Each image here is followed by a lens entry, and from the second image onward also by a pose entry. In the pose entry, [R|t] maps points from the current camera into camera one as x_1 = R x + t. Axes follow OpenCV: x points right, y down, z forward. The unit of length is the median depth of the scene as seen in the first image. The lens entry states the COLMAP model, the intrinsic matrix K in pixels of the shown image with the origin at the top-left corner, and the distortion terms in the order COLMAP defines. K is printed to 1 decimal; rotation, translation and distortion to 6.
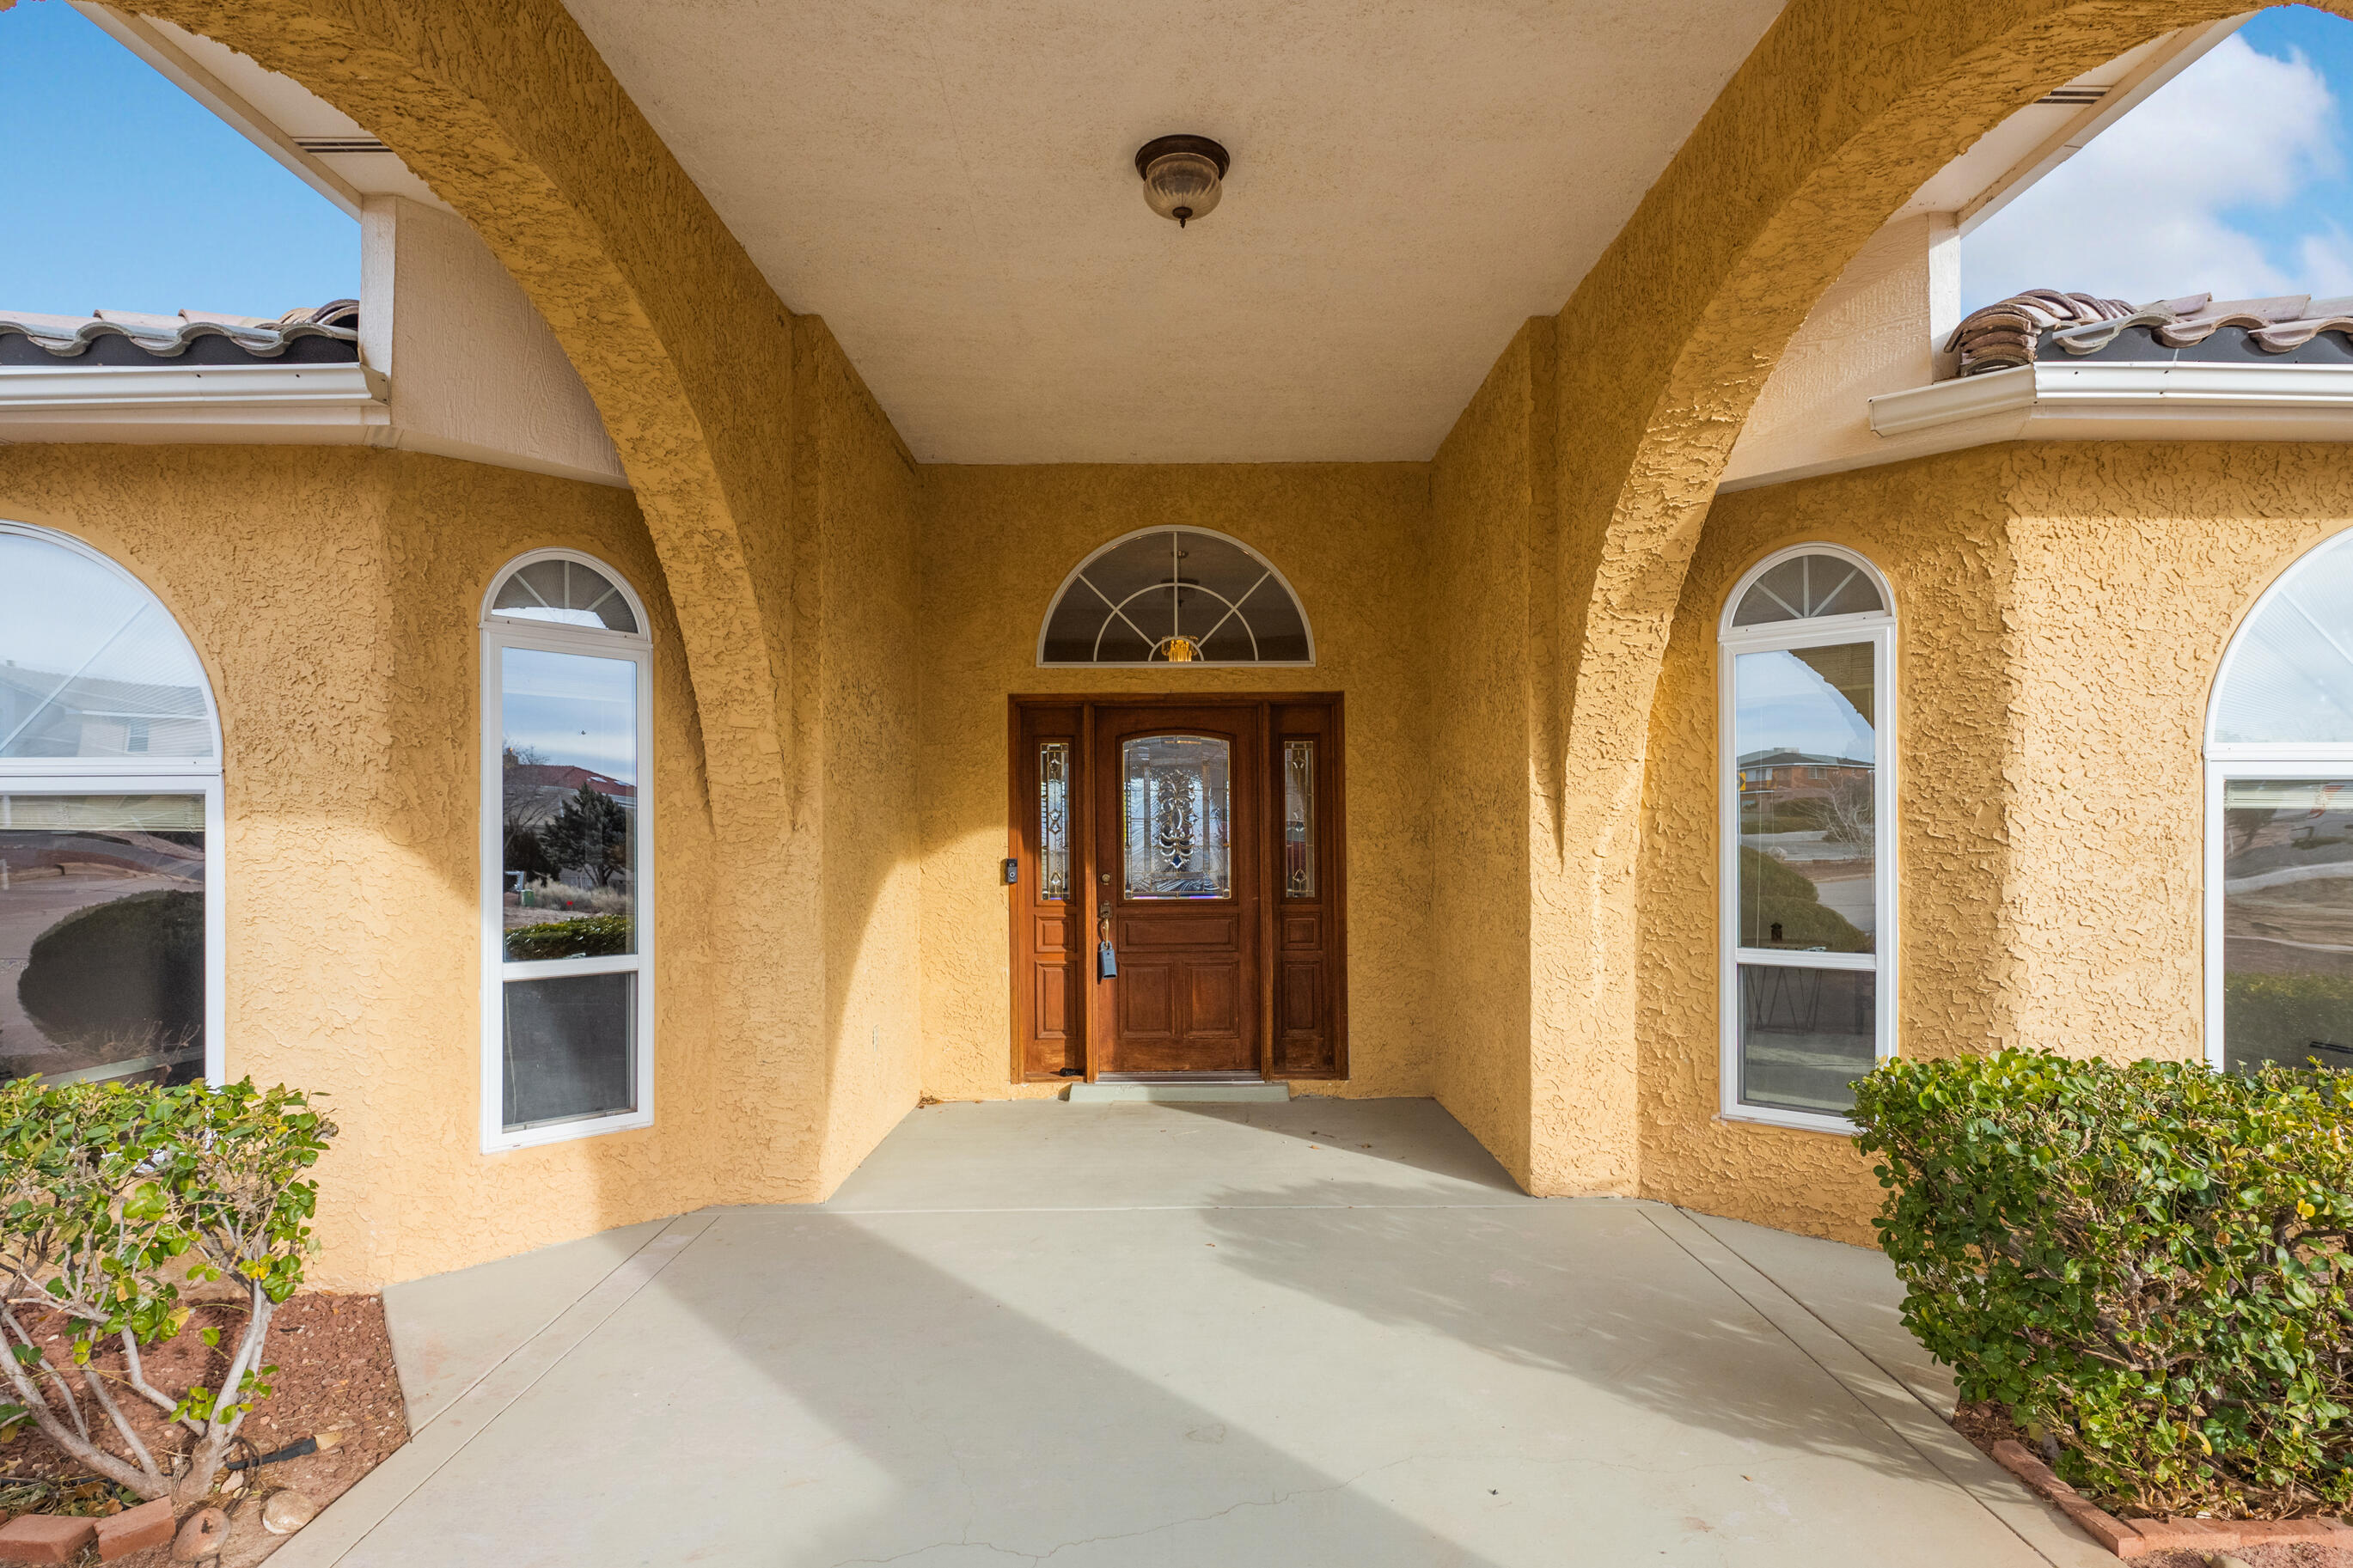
lens RADIAL K [[1261.4, 0, 1210.2], [0, 1261.4, 844.8], [0, 0, 1]] dist [-0.001672, -0.003510]
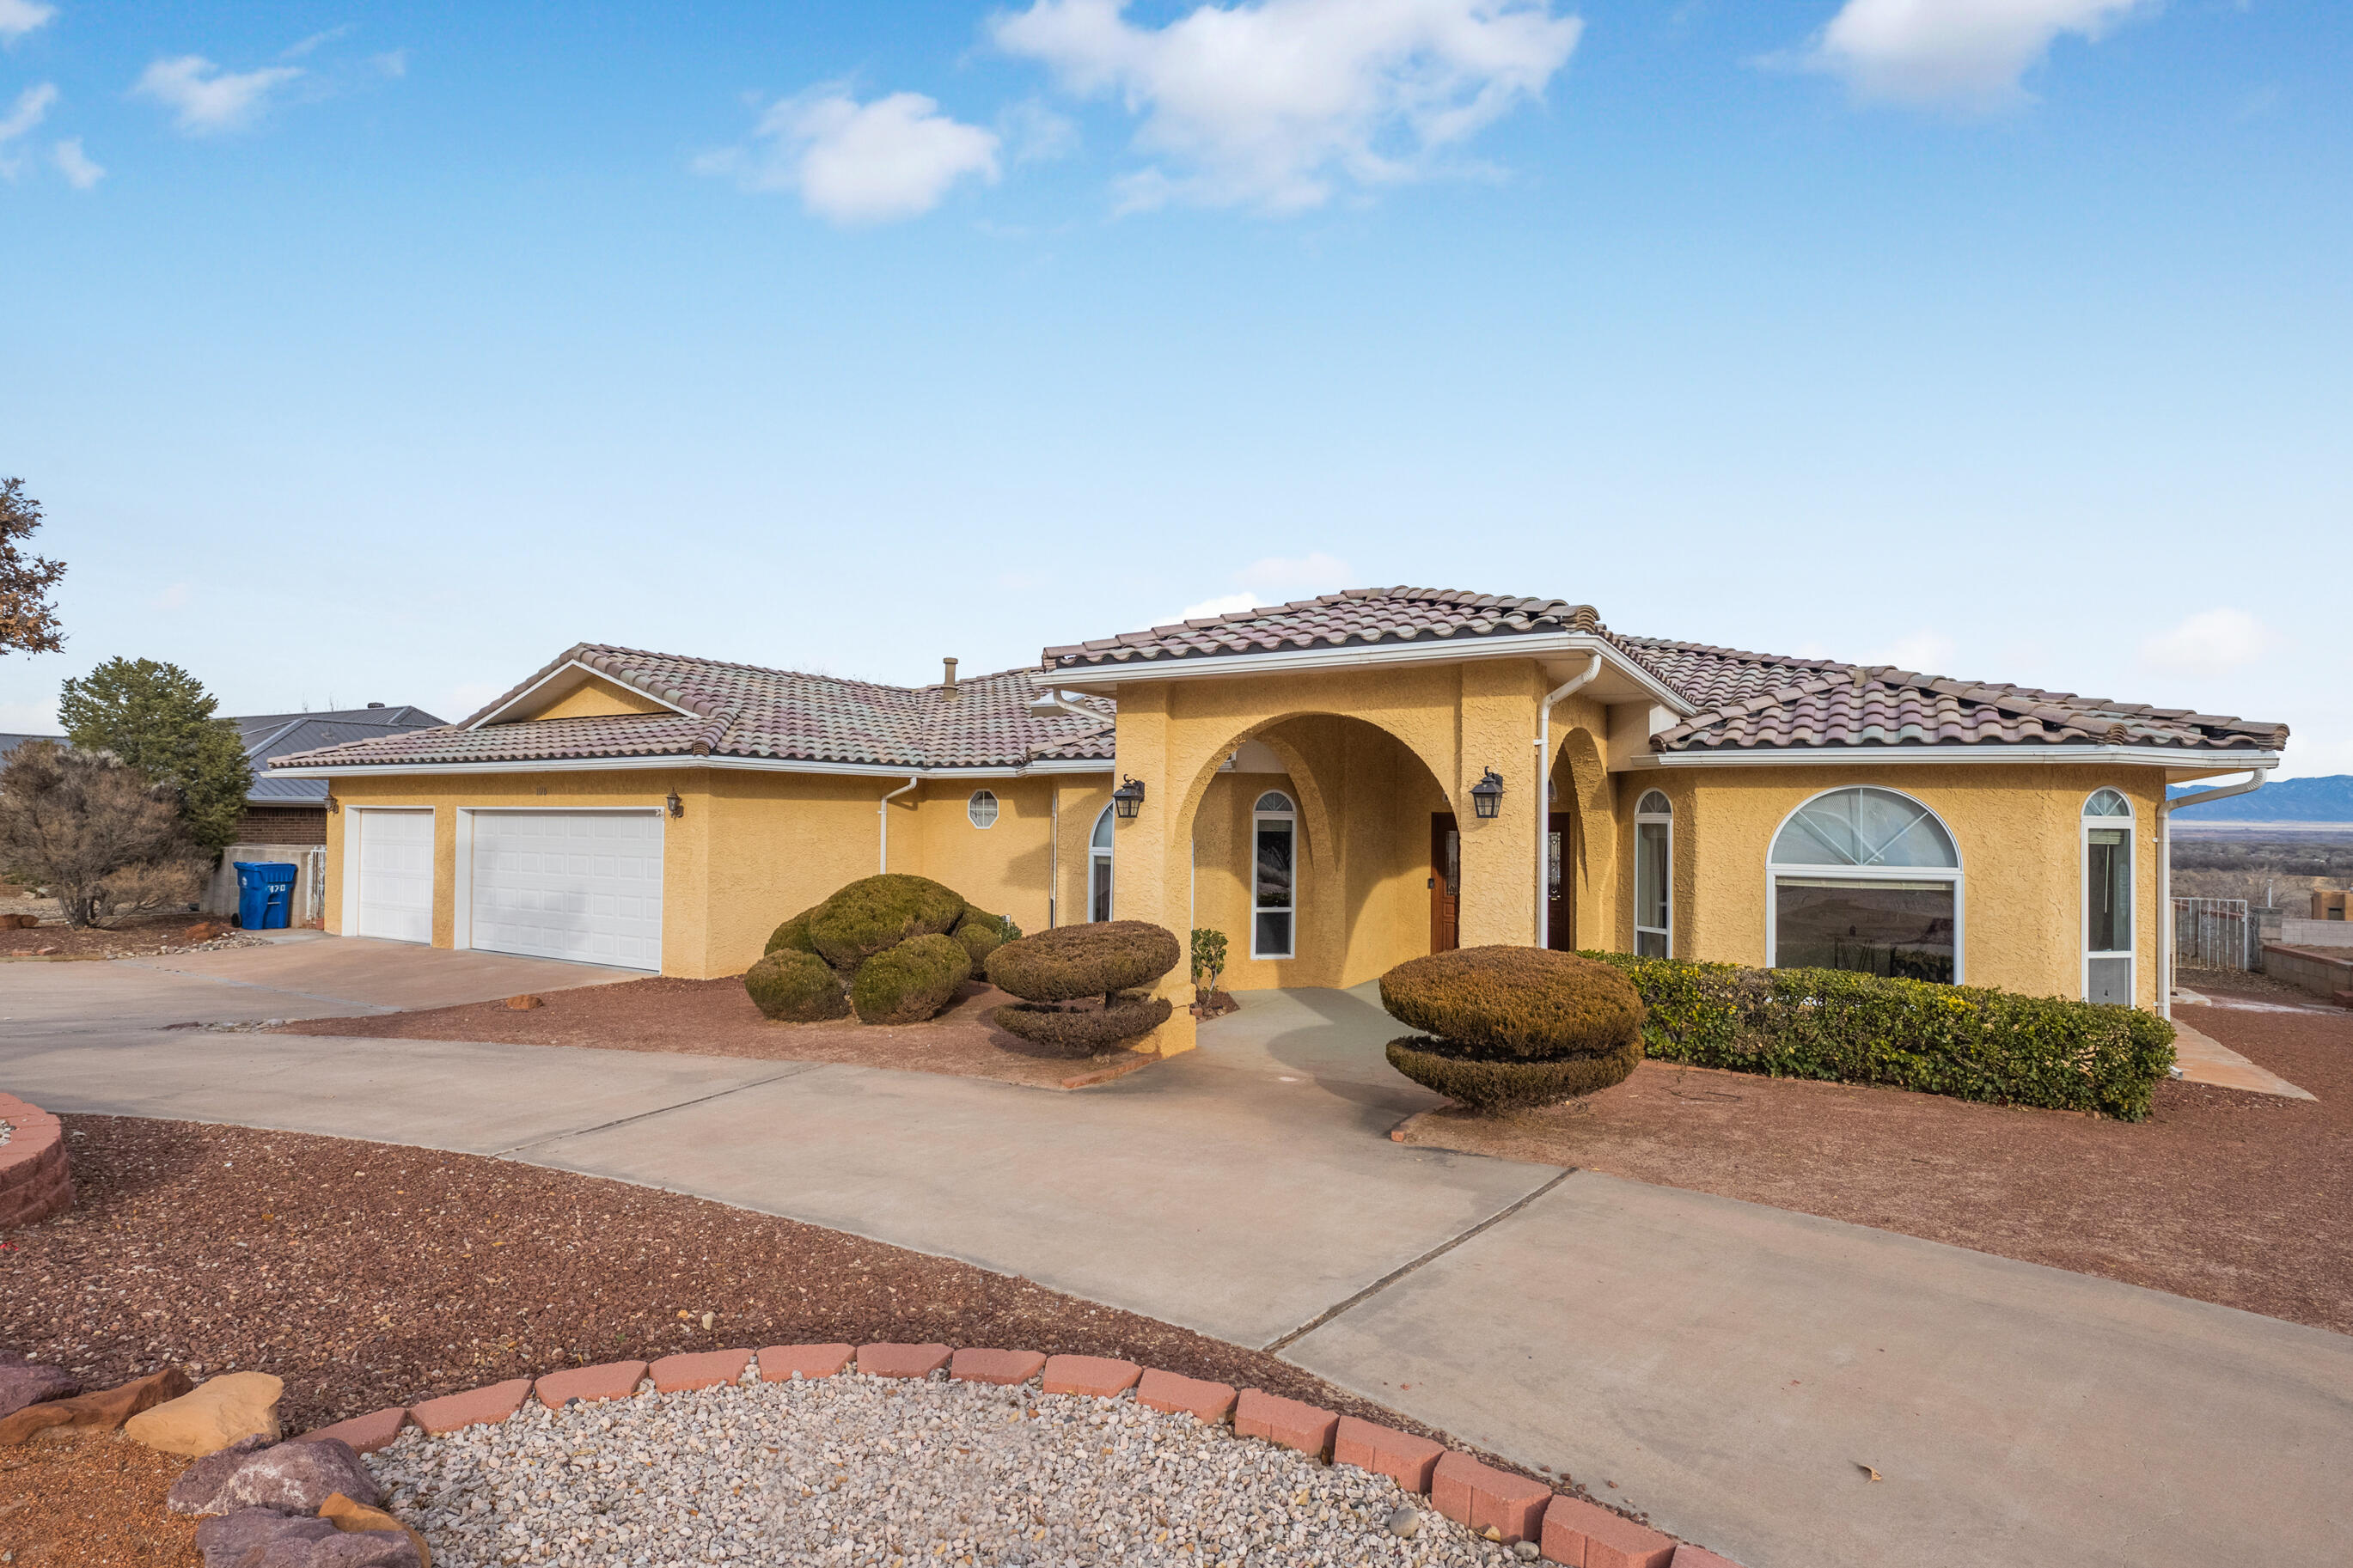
lens RADIAL K [[1197.0, 0, 1167.4], [0, 1197.0, 788.1], [0, 0, 1]] dist [-0.009380, 0.001229]
pose [[0.846840, 0.001226, -0.531846, 0.923815], [-0.017551, 0.999517, -0.025641, -0.137044], [0.531558, 0.031048, 0.846453, -1.808599]]
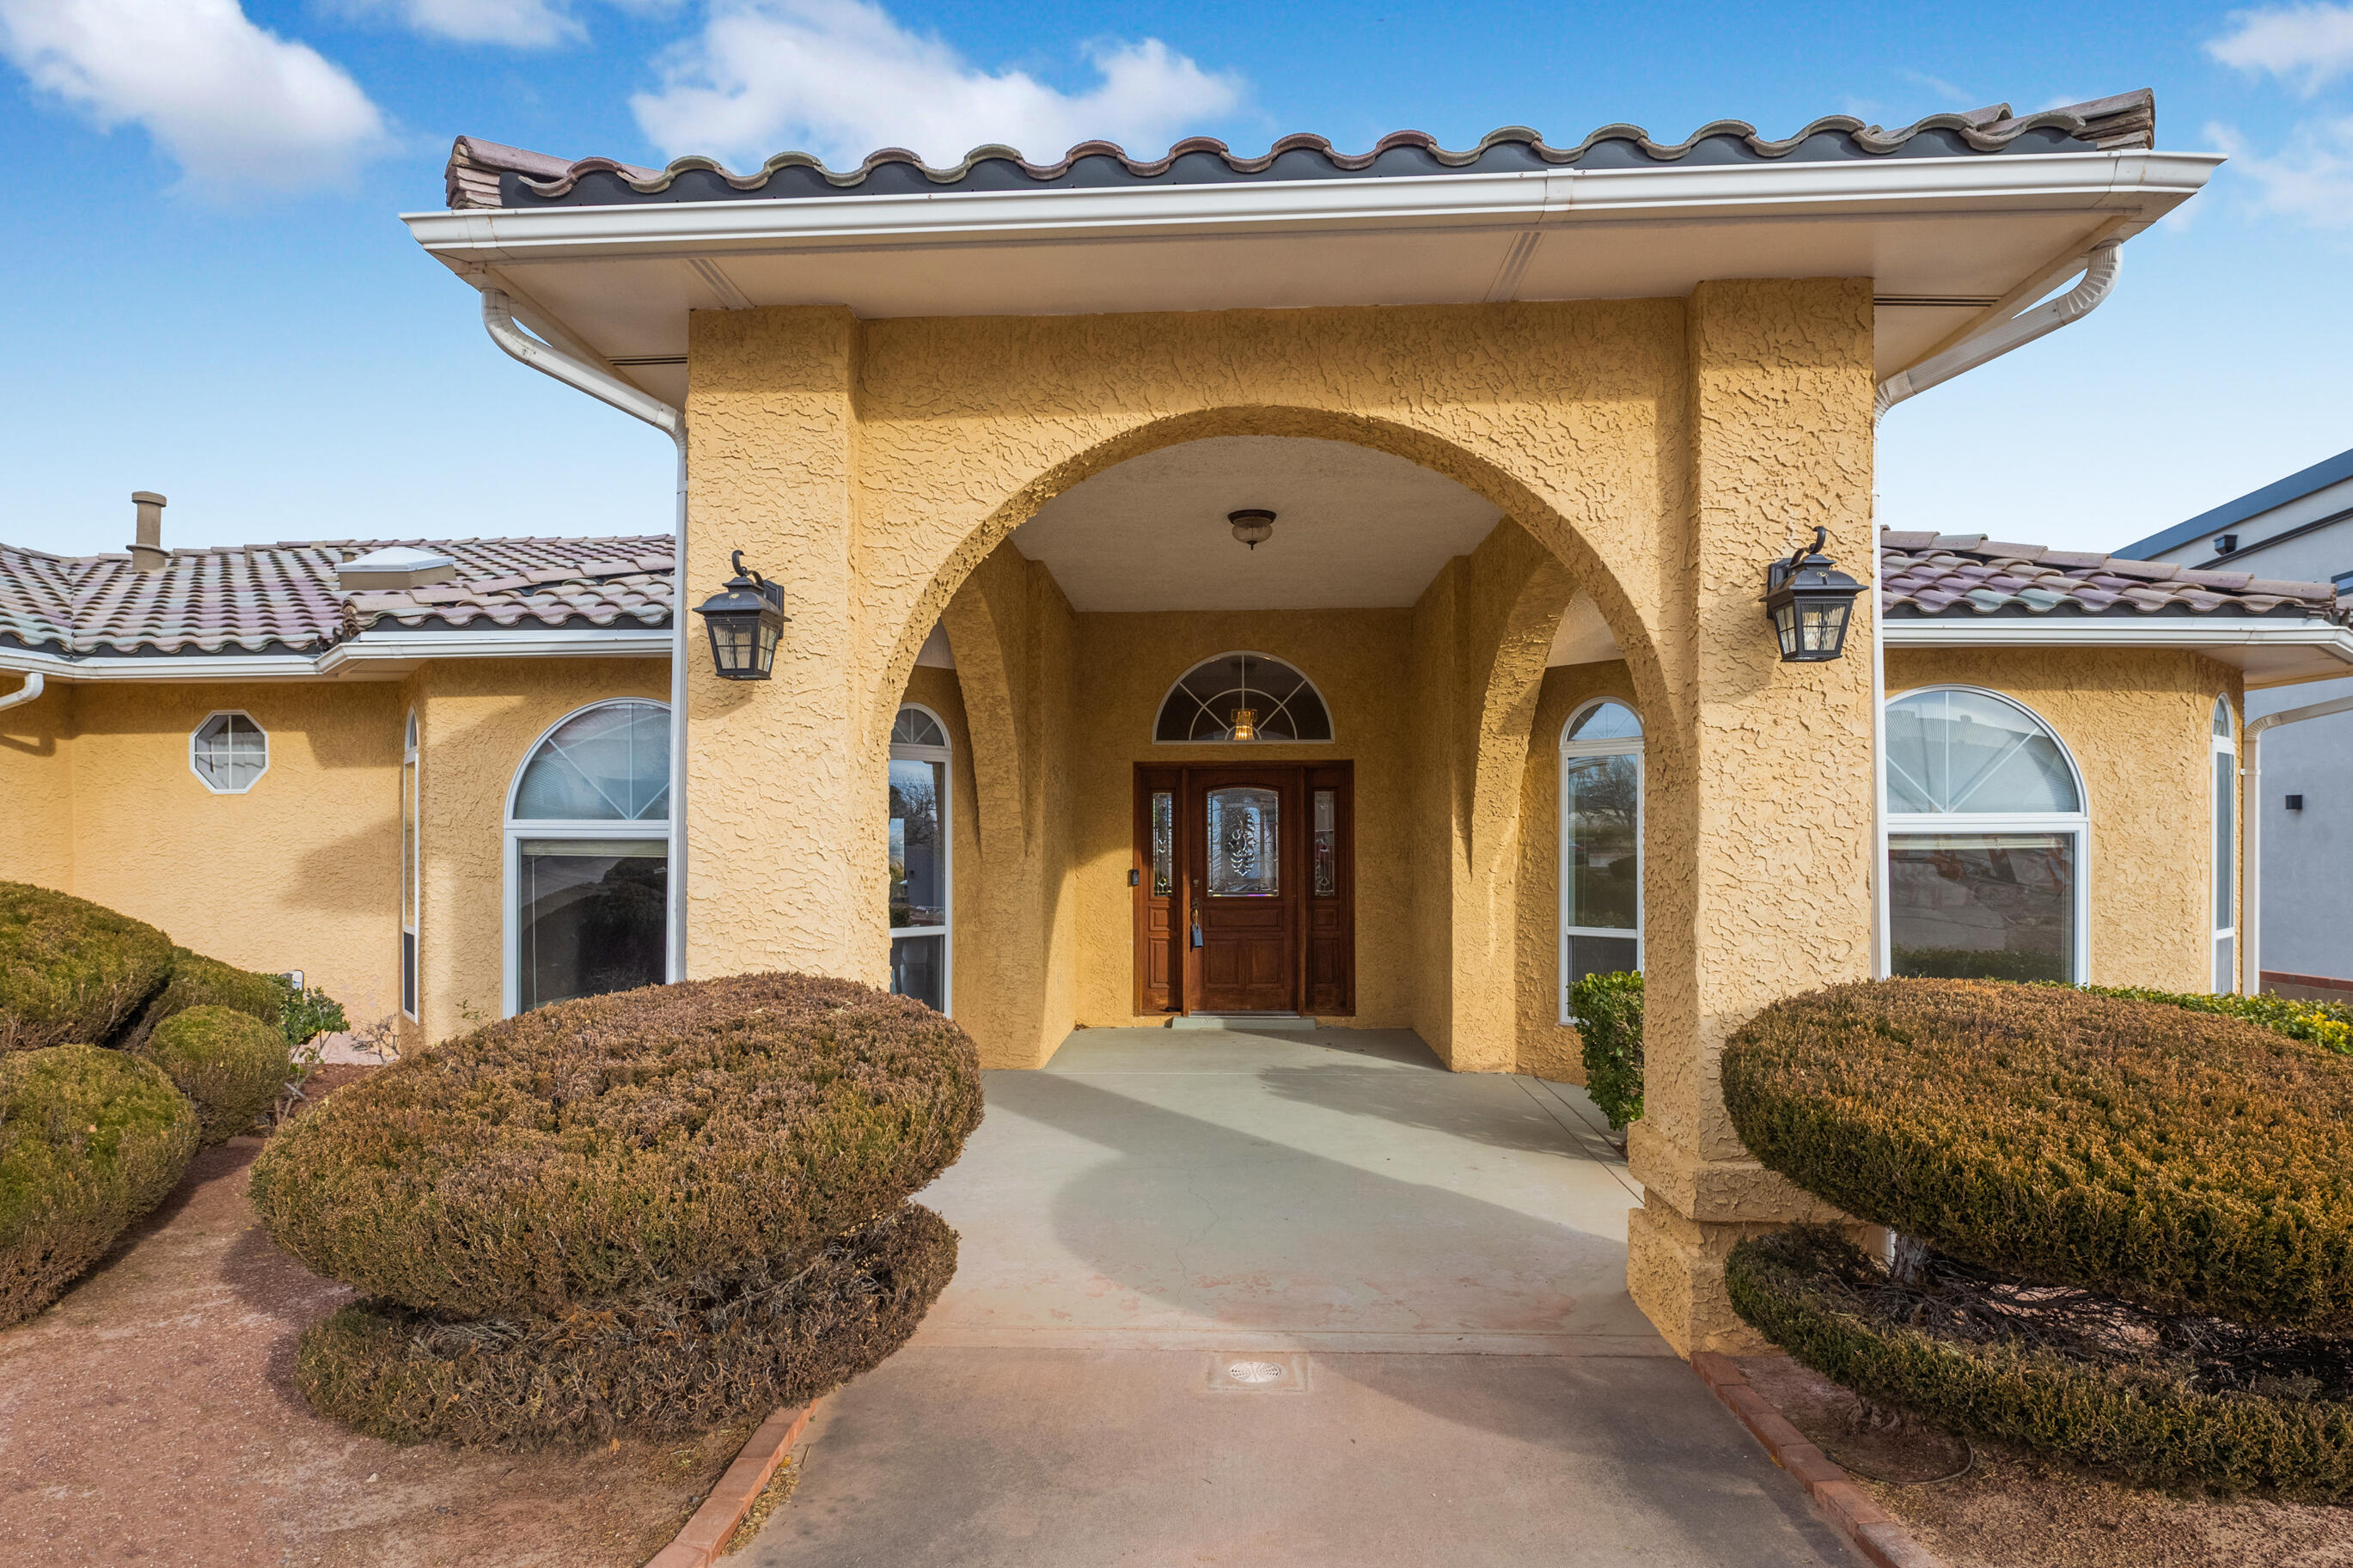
lens RADIAL K [[1261.4, 0, 1188.0], [0, 1261.4, 840.3], [0, 0, 1]] dist [-0.001672, -0.003510]
pose [[0.998026, 0.003605, -0.062693, 0.003548], [-0.003693, 0.999992, -0.001286, -0.031599], [0.062688, 0.001515, 0.998032, -0.743009]]
